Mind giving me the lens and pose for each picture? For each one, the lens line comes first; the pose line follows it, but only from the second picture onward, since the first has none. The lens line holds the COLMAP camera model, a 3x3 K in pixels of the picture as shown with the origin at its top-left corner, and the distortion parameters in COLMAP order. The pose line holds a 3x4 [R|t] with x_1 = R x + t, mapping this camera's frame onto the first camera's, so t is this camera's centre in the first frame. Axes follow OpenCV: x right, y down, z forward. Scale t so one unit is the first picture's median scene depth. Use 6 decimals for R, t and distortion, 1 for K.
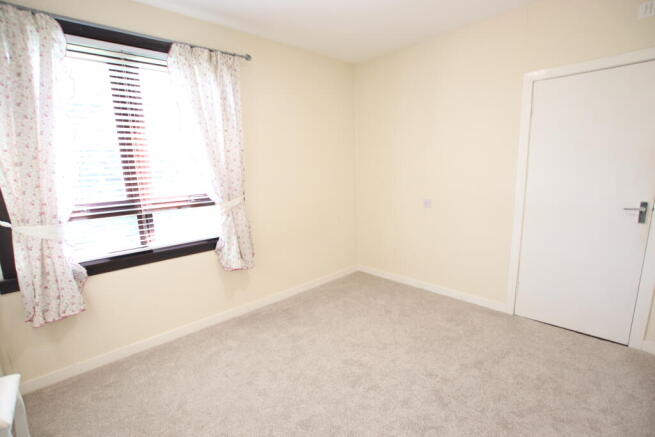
lens RADIAL K [[301.9, 0, 330.5], [0, 301.9, 224.3], [0, 0, 1]] dist [-0.026534, 0.001776]
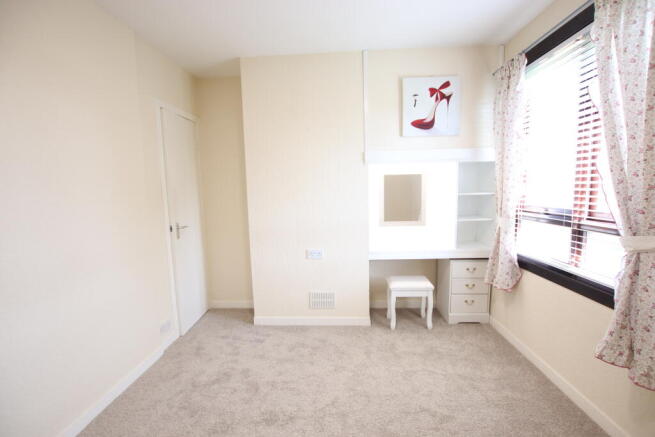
lens RADIAL K [[301.9, 0, 330.5], [0, 301.9, 224.3], [0, 0, 1]] dist [-0.026534, 0.001776]
pose [[-0.721629, 0.127591, -0.680421, 0.433538], [-0.085518, 0.958911, 0.270510, -0.212918], [0.686978, 0.253396, -0.681066, 1.098422]]
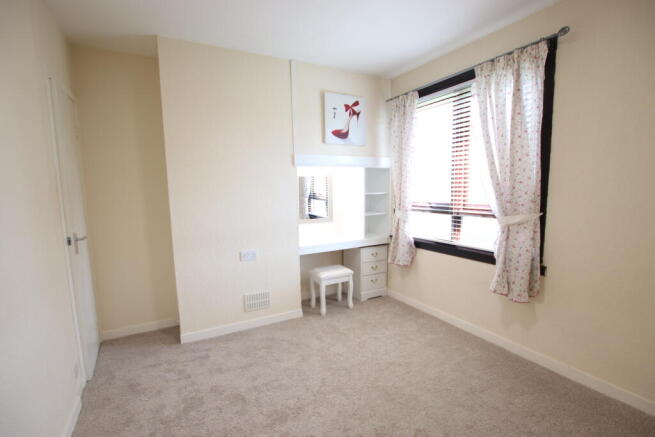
lens RADIAL K [[301.9, 0, 330.5], [0, 301.9, 224.3], [0, 0, 1]] dist [-0.026534, 0.001776]
pose [[-0.250312, 0.151064, -0.956307, 0.717317], [-0.156865, 0.968373, 0.194029, -0.162045], [0.955373, 0.198579, -0.218699, 0.787880]]
